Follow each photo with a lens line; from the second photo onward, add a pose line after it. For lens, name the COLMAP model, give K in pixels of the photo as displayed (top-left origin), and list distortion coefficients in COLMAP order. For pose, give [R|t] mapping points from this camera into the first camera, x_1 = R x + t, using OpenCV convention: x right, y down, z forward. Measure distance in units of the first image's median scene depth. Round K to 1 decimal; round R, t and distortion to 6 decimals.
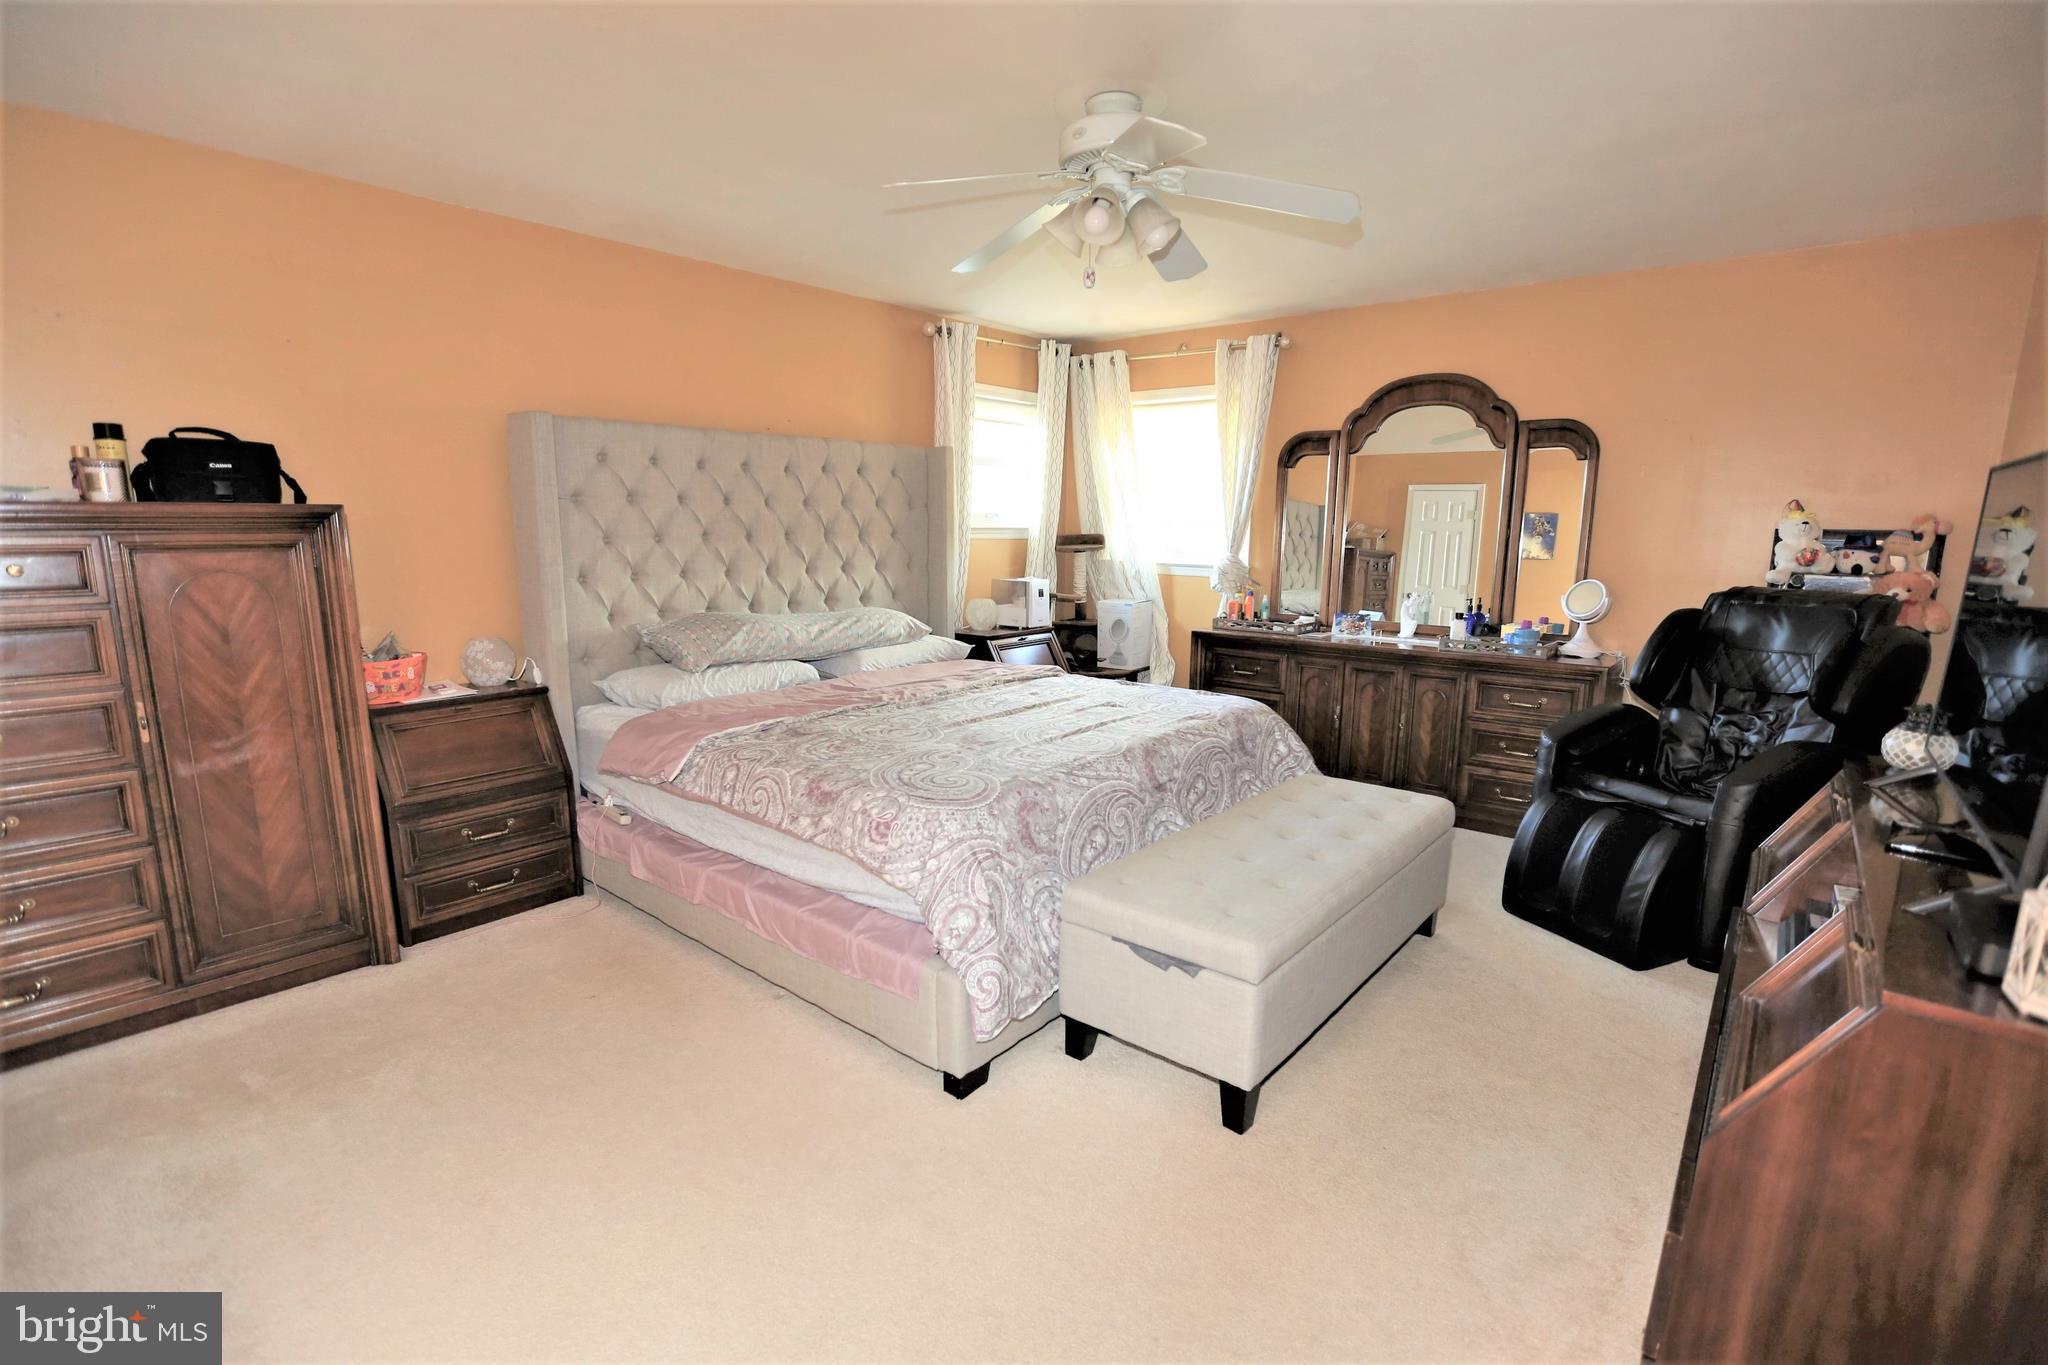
lens RADIAL K [[970.7, 0, 1024.0], [0, 970.7, 682.5], [0, 0, 1]] dist [-0.042527, 0.017954]
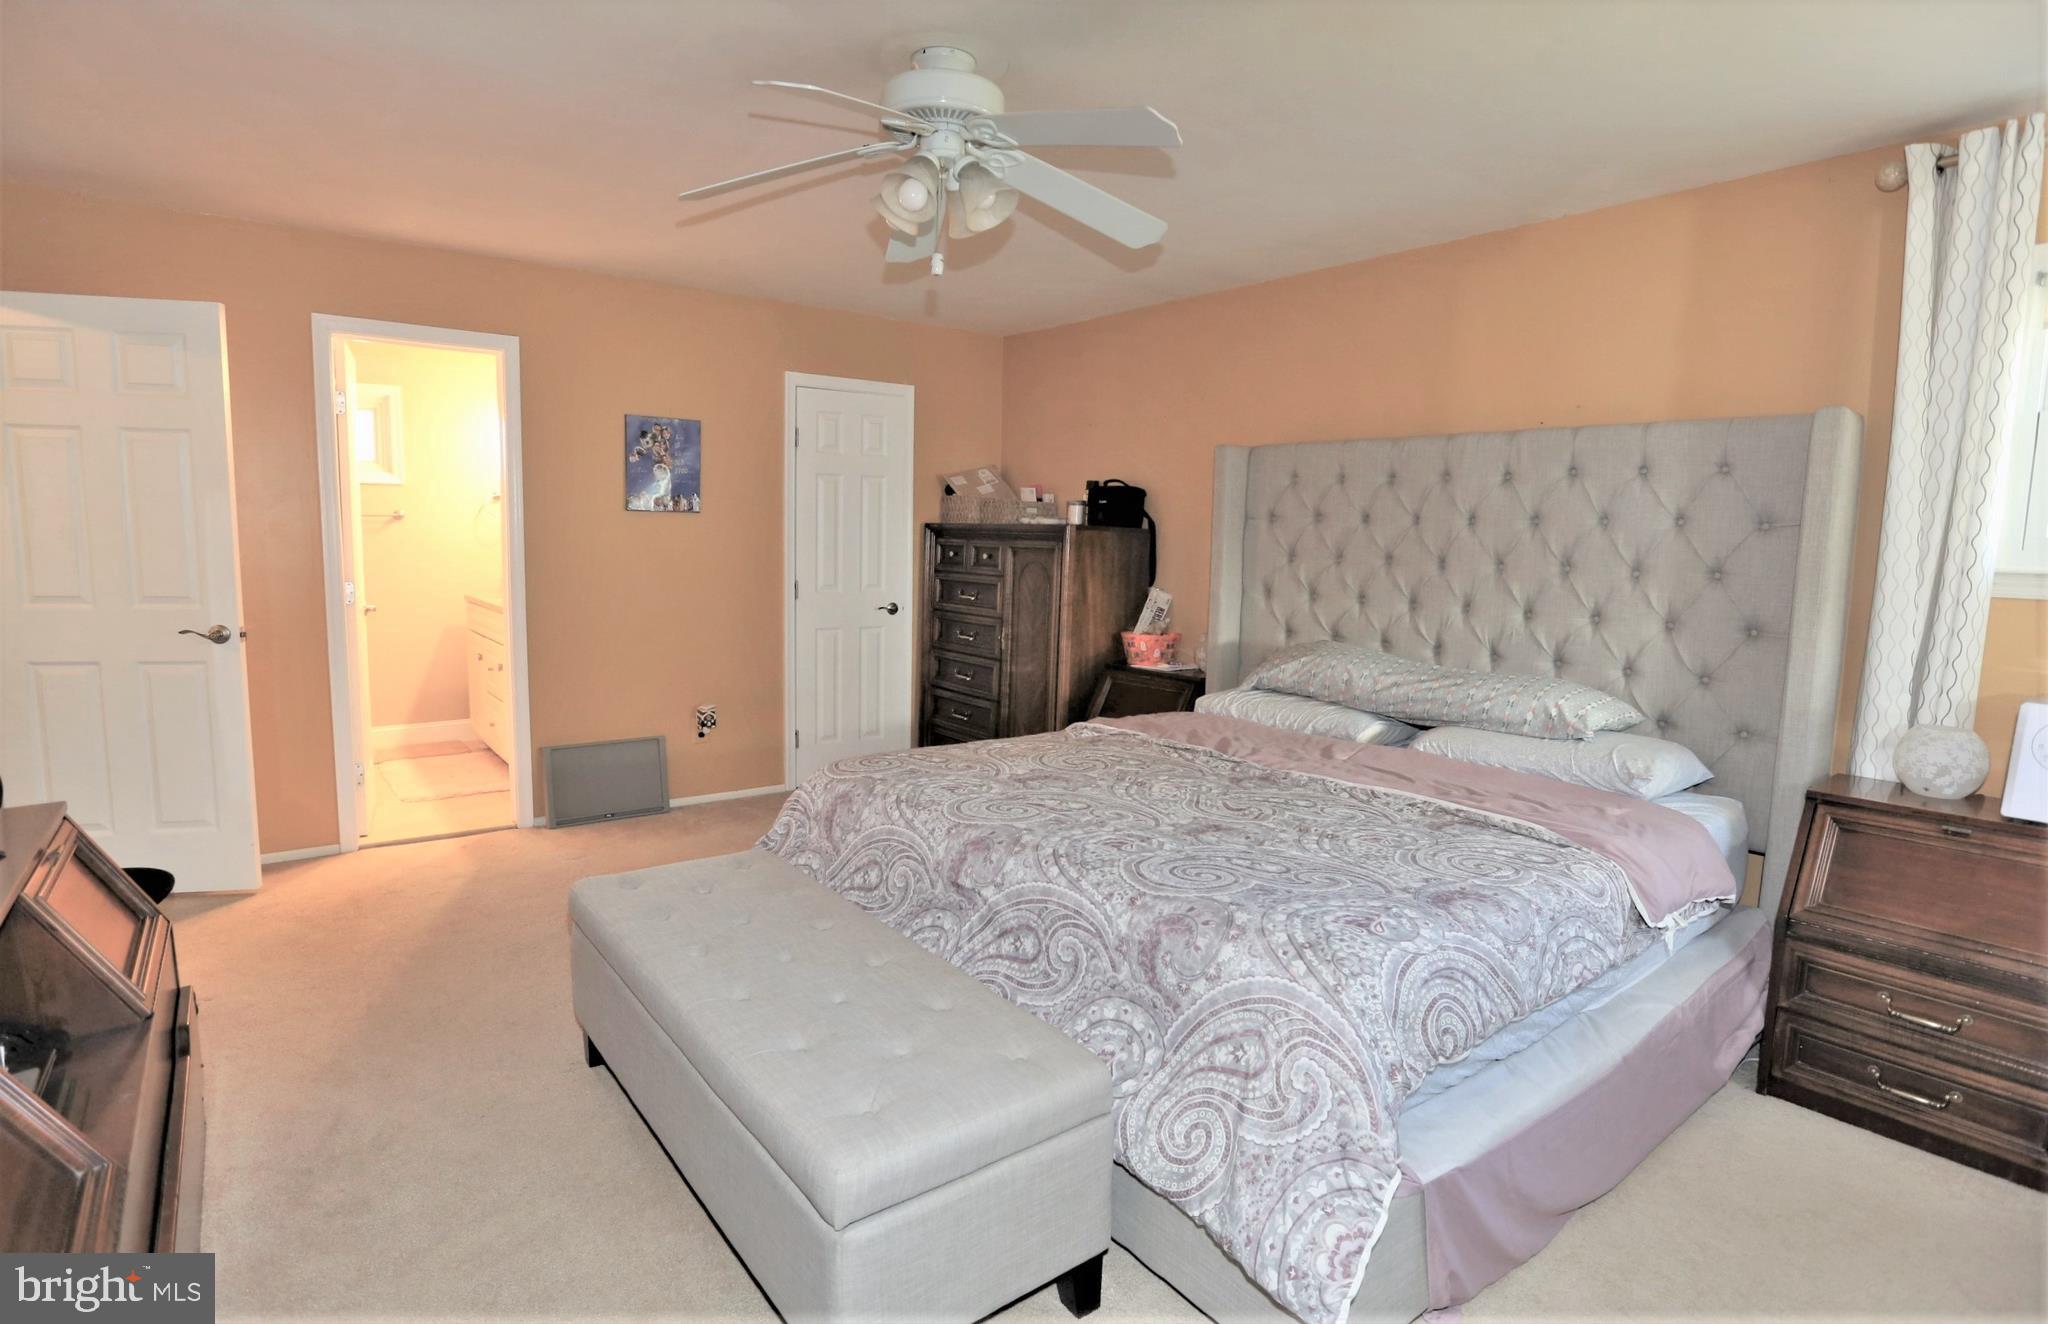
lens RADIAL K [[997.9, 0, 1022.3], [0, 997.9, 650.0], [0, 0, 1]] dist [-0.060178, 0.024269]
pose [[-0.204060, 0.105458, -0.973262, 0.773026], [-0.180905, 0.972996, 0.143359, -0.169692], [0.962098, 0.205322, -0.179472, 1.038837]]
